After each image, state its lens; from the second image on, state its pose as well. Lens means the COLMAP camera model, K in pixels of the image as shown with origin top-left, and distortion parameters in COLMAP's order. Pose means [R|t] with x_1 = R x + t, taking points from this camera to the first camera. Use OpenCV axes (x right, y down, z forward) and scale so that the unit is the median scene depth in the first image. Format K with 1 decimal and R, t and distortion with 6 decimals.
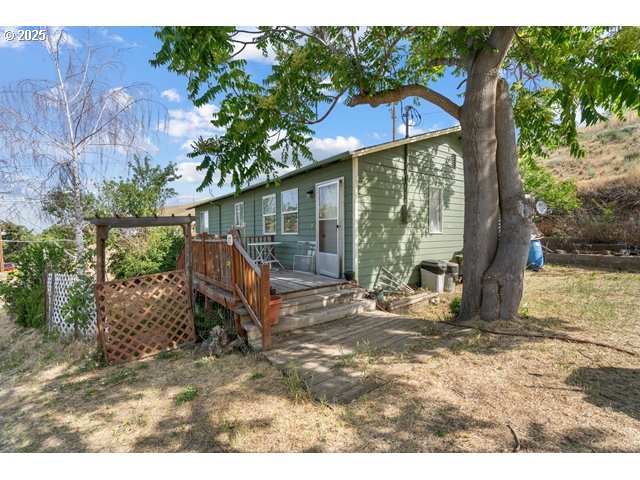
lens RADIAL K [[290.3, 0, 320.2], [0, 290.3, 237.6], [0, 0, 1]] dist [-0.008016, 0.002670]
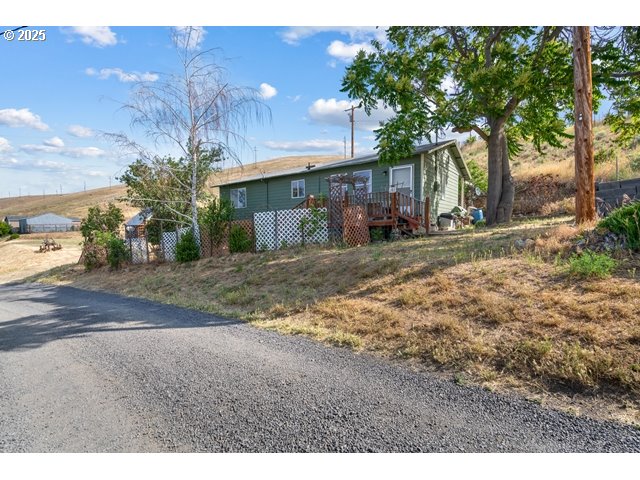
lens RADIAL K [[290.3, 0, 319.5], [0, 290.3, 238.9], [0, 0, 1]] dist [-0.008016, 0.002670]
pose [[0.959841, -0.011196, 0.280320, -0.927947], [0.005436, 0.999758, 0.021316, 0.205126], [-0.280491, -0.018937, 0.959670, -0.554509]]
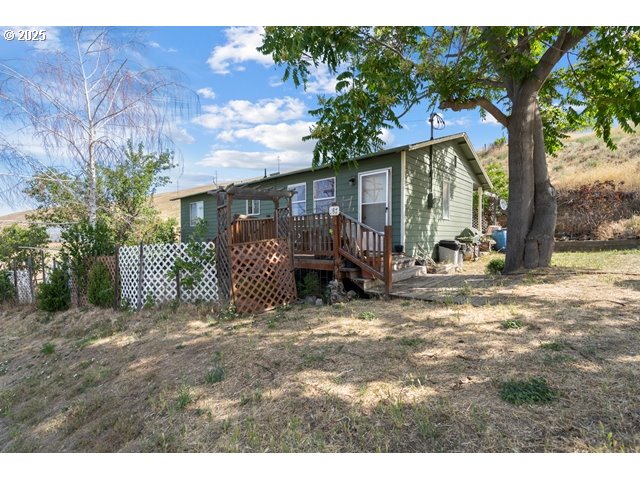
lens RADIAL K [[290.3, 0, 320.1], [0, 290.3, 240.3], [0, 0, 1]] dist [-0.008016, 0.002670]
pose [[0.980822, 0.003970, 0.194866, -0.402359], [-0.003567, 0.999991, -0.002421, 0.087080], [-0.194874, 0.001680, 0.980827, -0.107717]]
